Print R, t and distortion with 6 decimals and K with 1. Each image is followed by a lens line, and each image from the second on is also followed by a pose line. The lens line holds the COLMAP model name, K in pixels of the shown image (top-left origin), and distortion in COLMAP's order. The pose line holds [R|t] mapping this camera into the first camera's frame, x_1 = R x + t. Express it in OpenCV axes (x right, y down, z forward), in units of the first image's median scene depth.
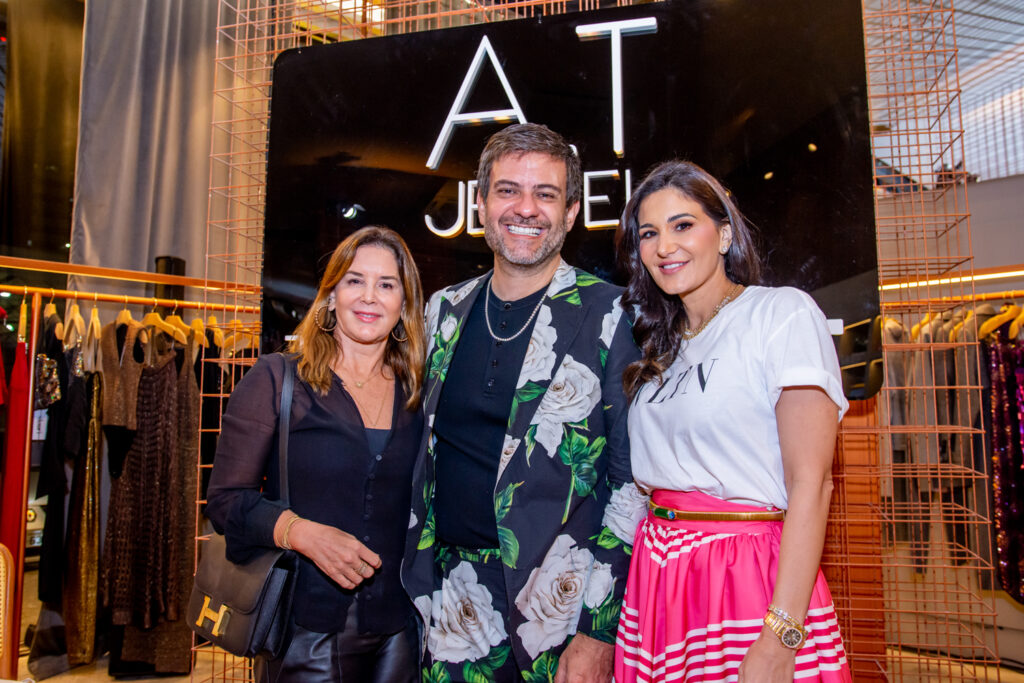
lens RADIAL K [[880.9, 0, 497.2], [0, 880.9, 327.3], [0, 0, 1]] dist [-0.023166, 0.015466]
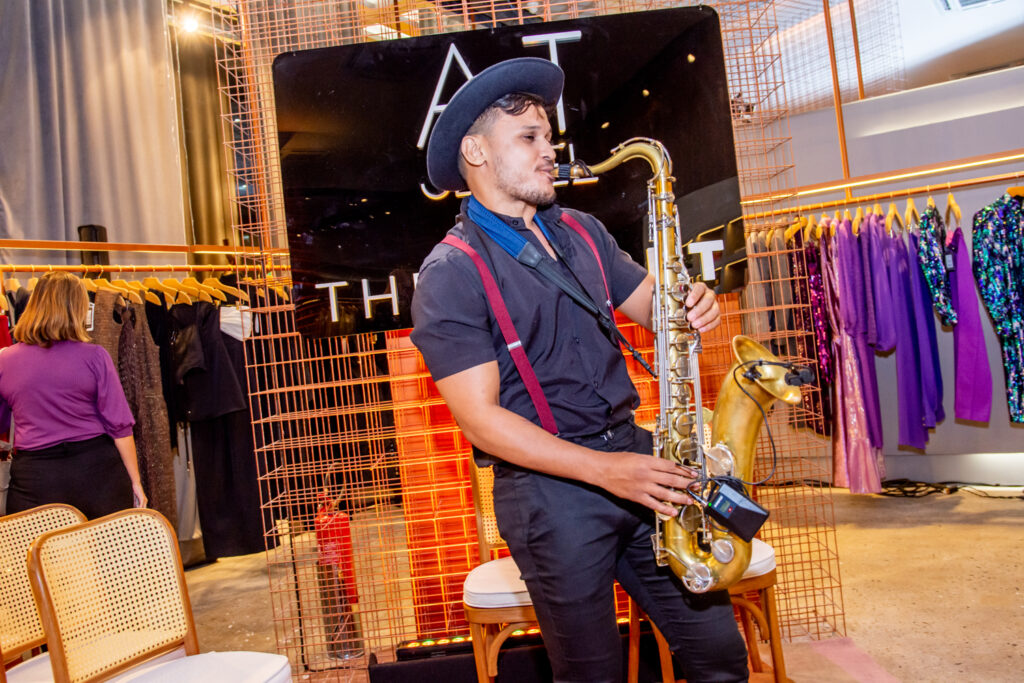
lens RADIAL K [[880.9, 0, 515.9], [0, 880.9, 331.3], [0, 0, 1]] dist [-0.023166, 0.015466]
pose [[0.963234, -0.101085, 0.248922, -0.171037], [0.079386, 0.992235, 0.095747, -0.014457], [-0.256668, -0.072465, 0.963779, -0.184323]]
